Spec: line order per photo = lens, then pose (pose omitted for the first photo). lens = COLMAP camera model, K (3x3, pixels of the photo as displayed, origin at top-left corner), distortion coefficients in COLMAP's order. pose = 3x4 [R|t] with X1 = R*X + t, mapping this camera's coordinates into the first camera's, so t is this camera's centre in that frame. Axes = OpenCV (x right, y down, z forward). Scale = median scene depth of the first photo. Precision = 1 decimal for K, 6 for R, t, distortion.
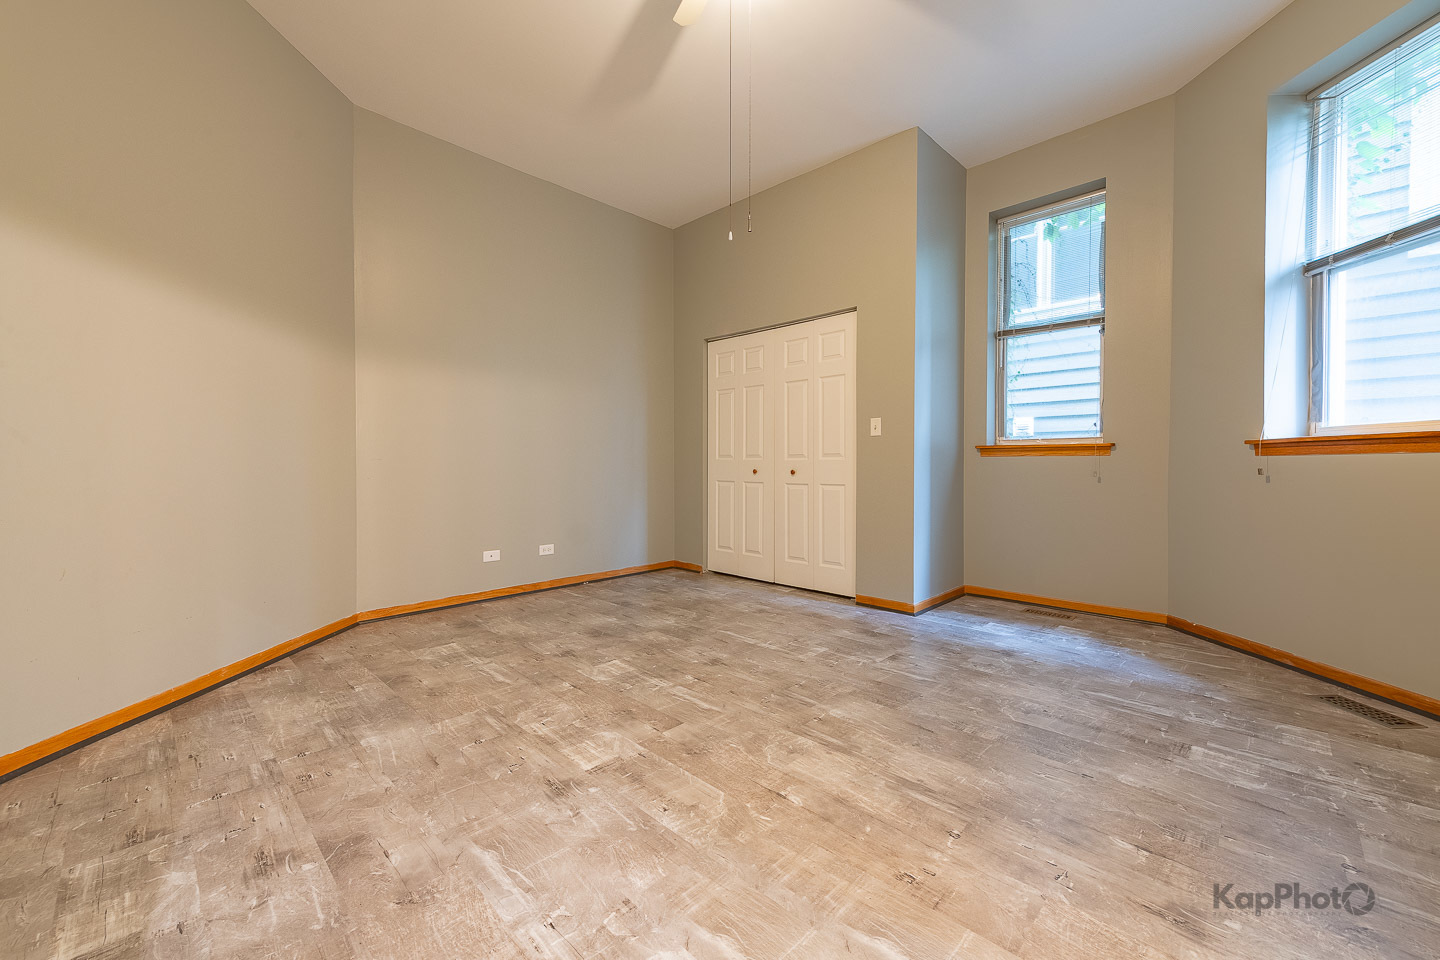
lens RADIAL K [[568.2, 0, 720.9], [0, 568.2, 466.8], [0, 0, 1]] dist [0.023537, -0.006590]
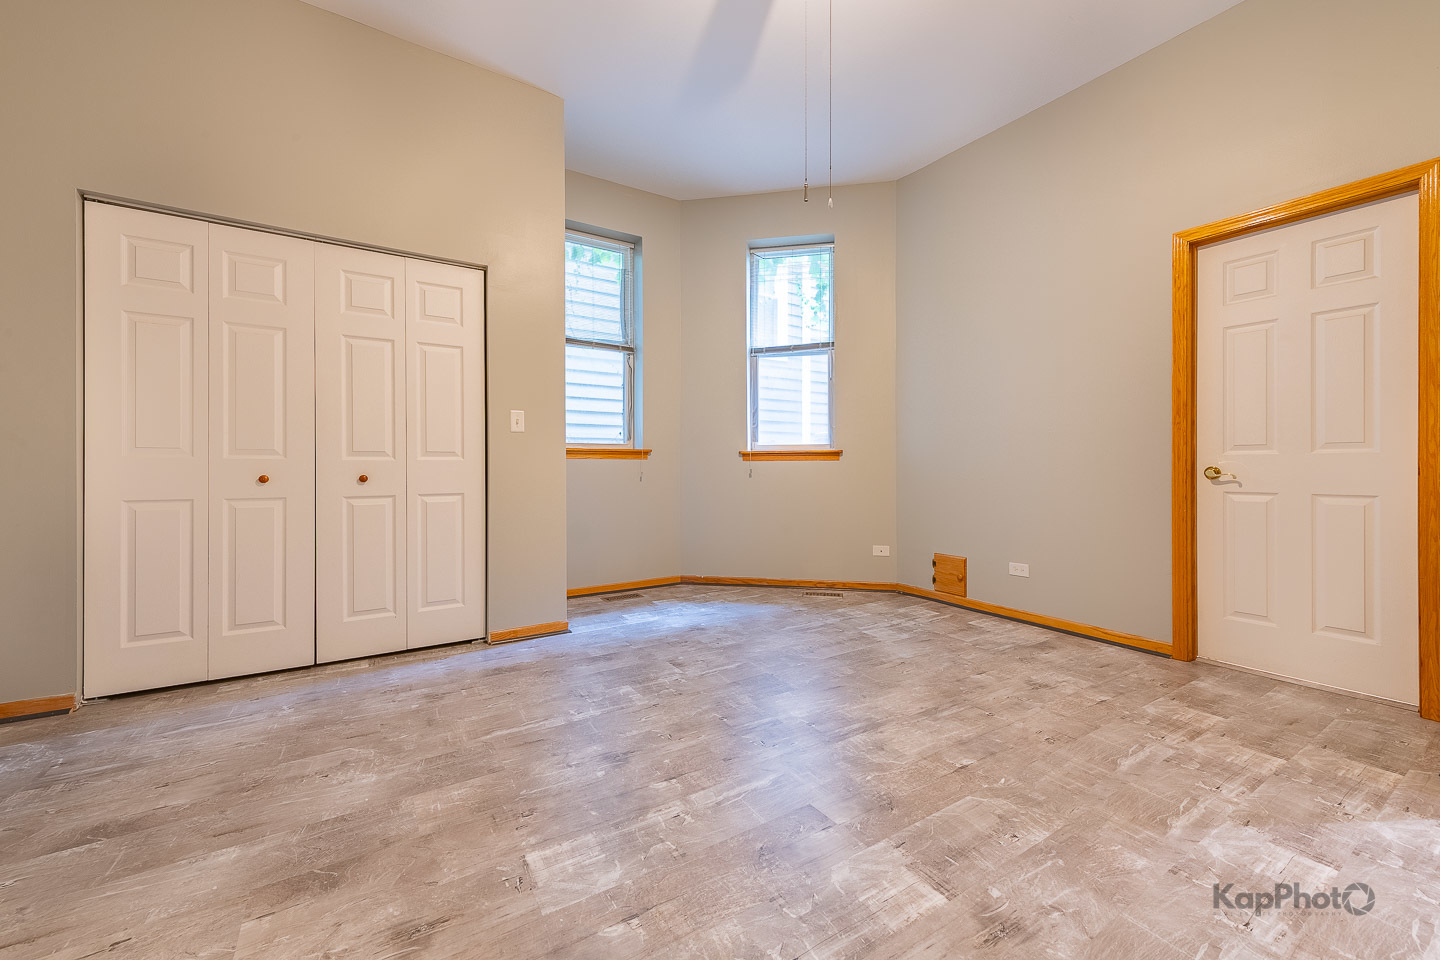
lens RADIAL K [[568.2, 0, 720.9], [0, 568.2, 466.8], [0, 0, 1]] dist [0.023537, -0.006590]
pose [[0.220762, -0.000124, 0.975328, -0.643562], [0.002999, 0.999995, -0.000552, -0.003311], [-0.975323, 0.003047, 0.220761, 0.723313]]
